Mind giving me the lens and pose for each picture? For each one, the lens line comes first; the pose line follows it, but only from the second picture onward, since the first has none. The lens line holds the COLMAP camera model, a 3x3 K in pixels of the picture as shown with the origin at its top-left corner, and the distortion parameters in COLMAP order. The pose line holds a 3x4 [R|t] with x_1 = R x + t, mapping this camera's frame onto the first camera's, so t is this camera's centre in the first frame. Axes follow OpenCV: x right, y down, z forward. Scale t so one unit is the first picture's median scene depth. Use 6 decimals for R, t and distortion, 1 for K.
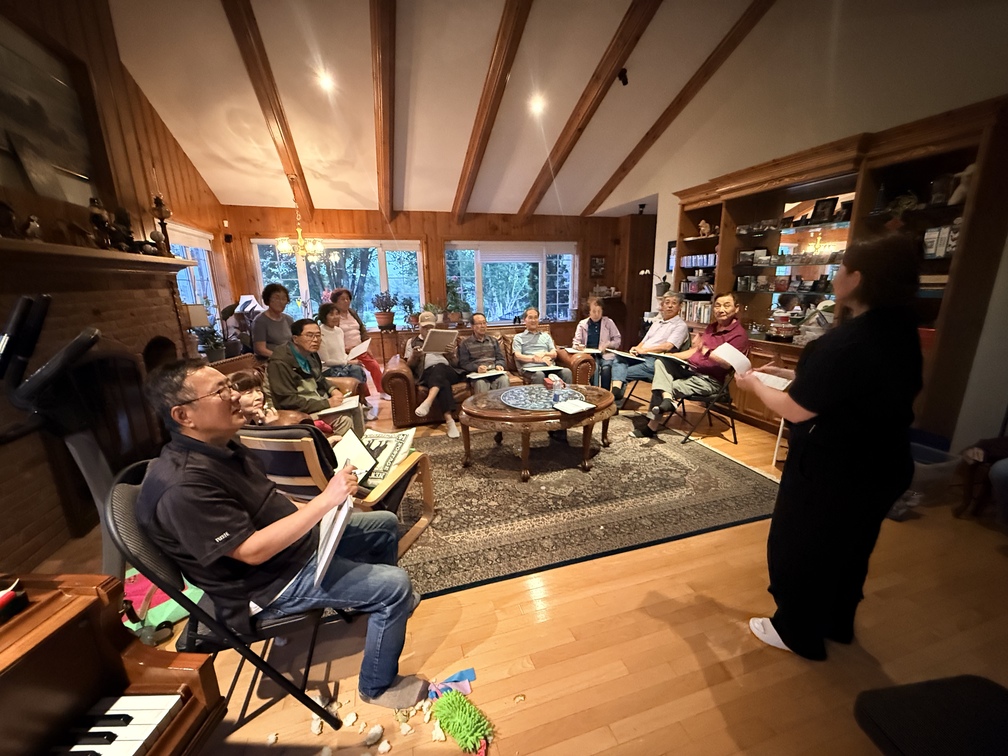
lens RADIAL K [[400.2, 0, 507.5], [0, 400.2, 380.8], [0, 0, 1]] dist [-0.002489, -0.000293]
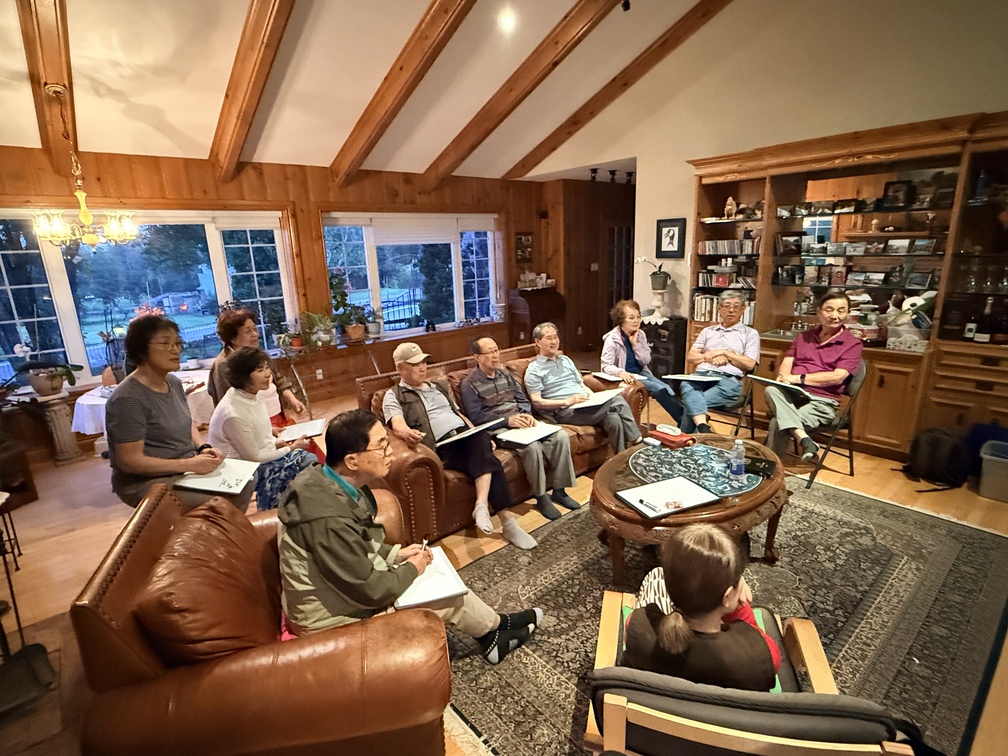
lens RADIAL K [[521.4, 0, 503.2], [0, 521.4, 376.8], [0, 0, 1]] dist [0.004746, -0.000087]
pose [[0.916293, -0.111743, 0.384605, -0.301810], [0.115313, 0.993233, 0.013850, -0.090552], [-0.383550, 0.031659, 0.922977, 0.179451]]
